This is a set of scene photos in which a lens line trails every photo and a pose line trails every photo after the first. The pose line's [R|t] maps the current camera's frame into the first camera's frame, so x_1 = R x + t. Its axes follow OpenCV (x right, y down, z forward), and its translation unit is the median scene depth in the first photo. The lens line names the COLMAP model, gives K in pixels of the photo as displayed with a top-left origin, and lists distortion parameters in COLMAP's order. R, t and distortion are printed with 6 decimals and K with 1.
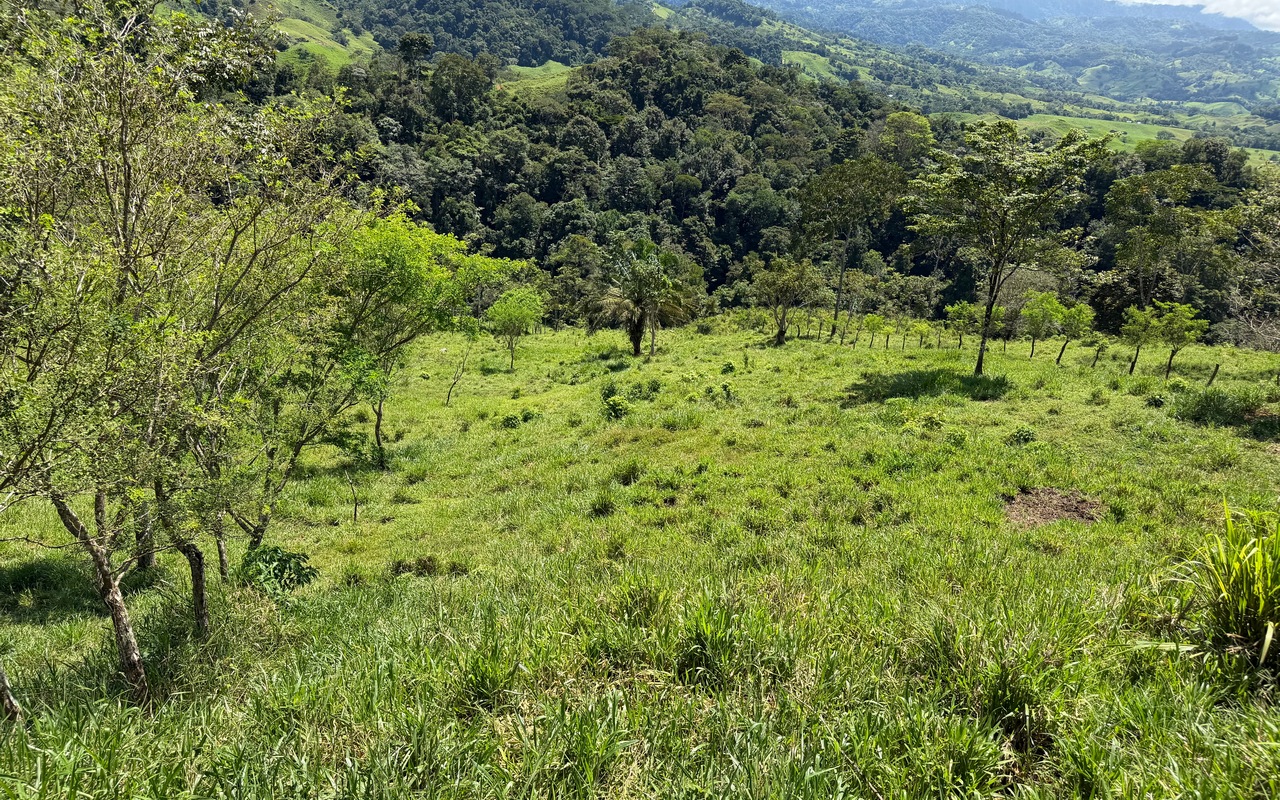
lens RADIAL K [[895.5, 0, 632.6], [0, 895.5, 413.3], [0, 0, 1]] dist [0.097089, -0.140002]
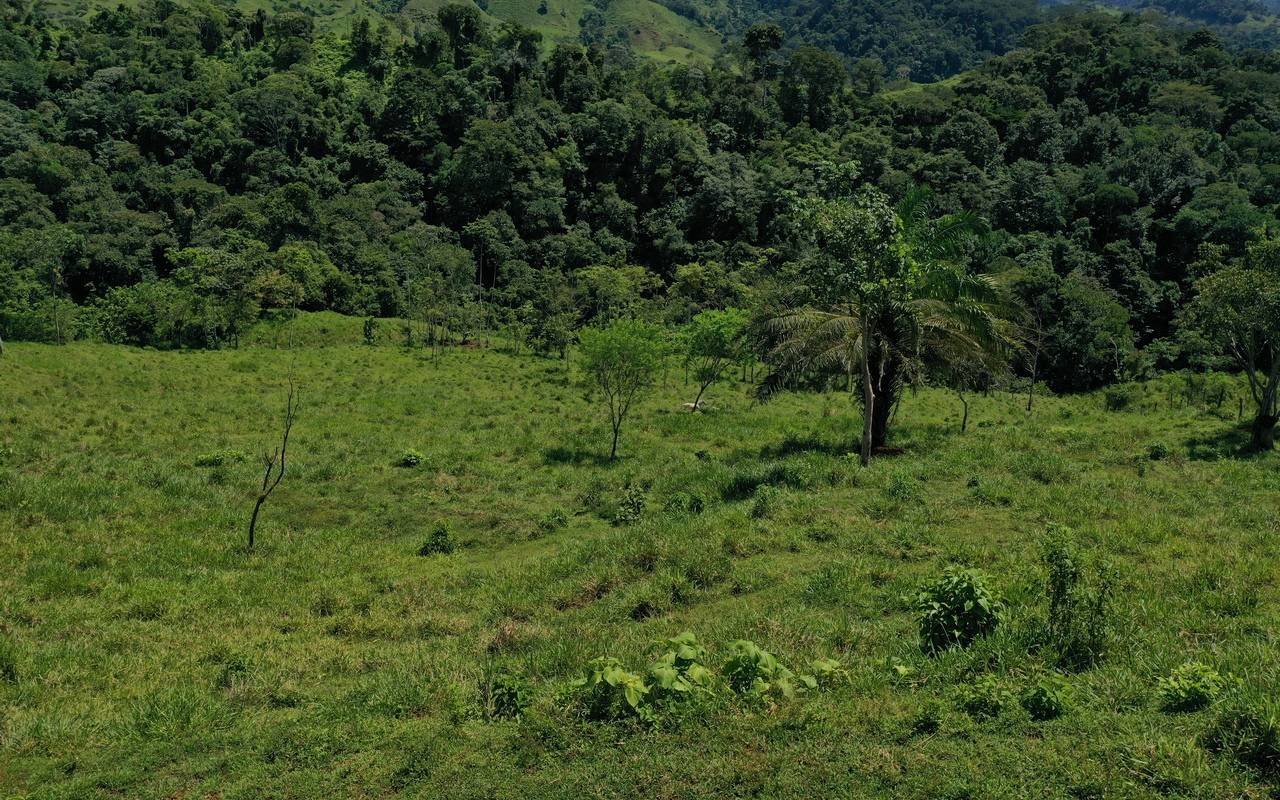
lens RADIAL K [[1019.8, 0, 640.9], [0, 1019.8, 395.4], [0, 0, 1]] dist [0.015457, -0.004819]
pose [[0.927938, 0.060829, -0.367737, 0.020088], [-0.090286, 0.993894, -0.063422, -0.012550], [0.361634, 0.092053, 0.927765, 0.128307]]
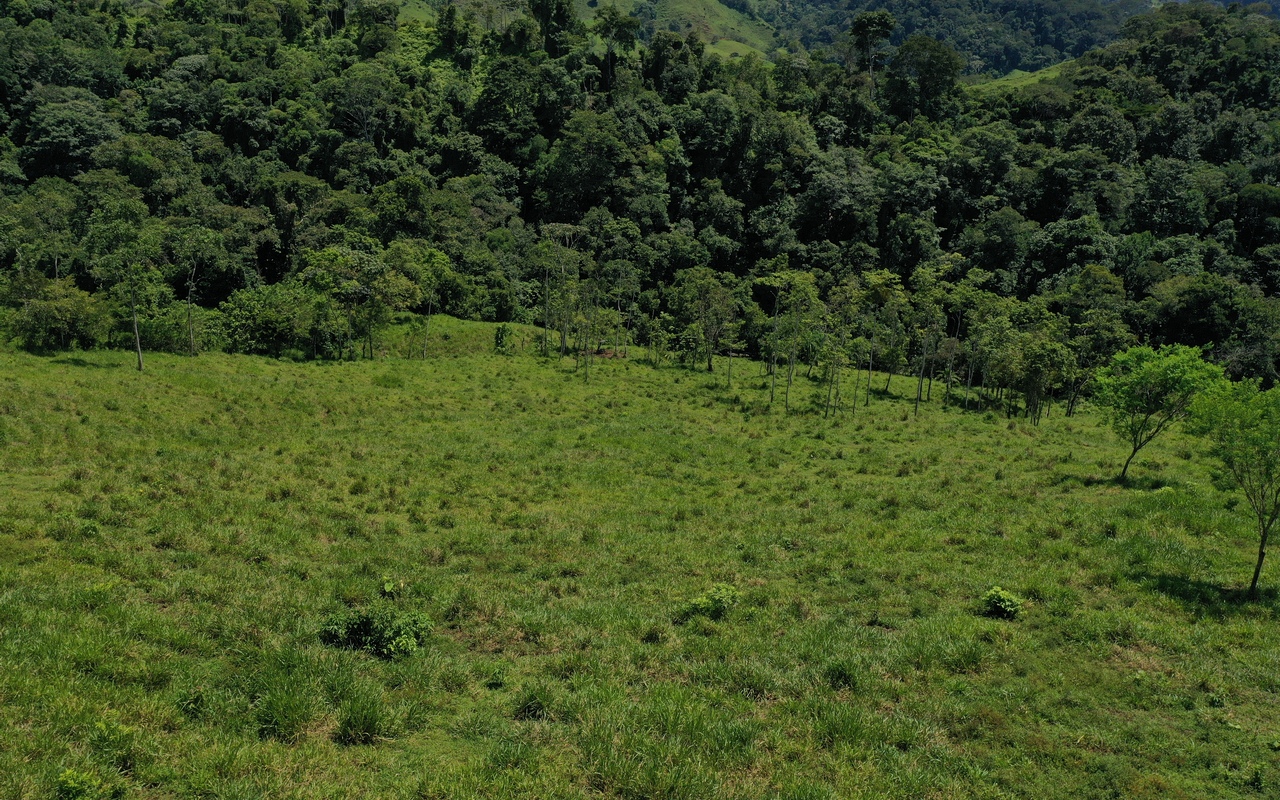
lens RADIAL K [[1019.8, 0, 641.7], [0, 1019.8, 394.1], [0, 0, 1]] dist [0.015457, -0.004819]
pose [[0.915748, 0.074654, -0.394755, -0.051377], [-0.105600, 0.992761, -0.057226, -0.019739], [0.387626, 0.094091, 0.917002, 0.148664]]
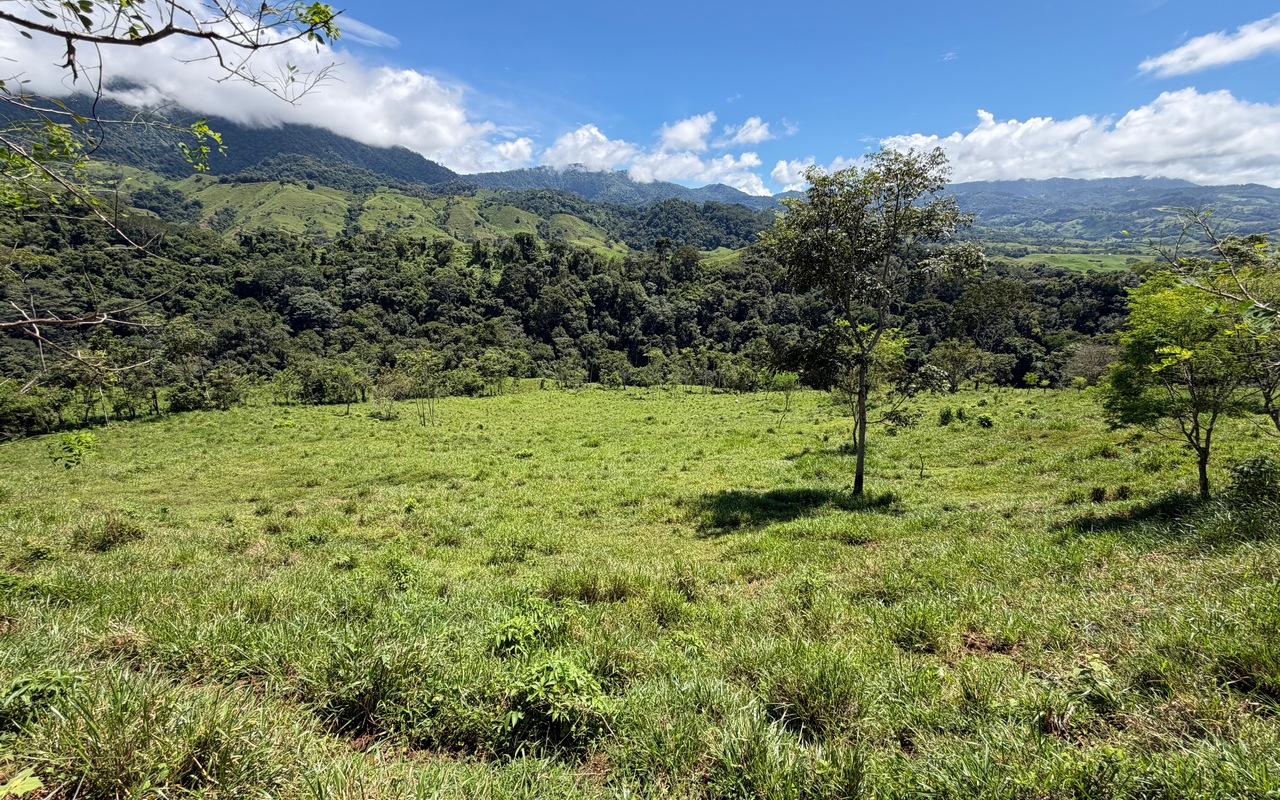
lens RADIAL K [[514.6, 0, 636.5], [0, 514.6, 402.8], [0, 0, 1]] dist [-0.001191, 0.001266]
pose [[0.970717, -0.013676, -0.239836, -0.045231], [-0.005417, 0.996878, -0.078767, 0.004543], [0.240165, 0.077760, 0.967613, -0.010312]]
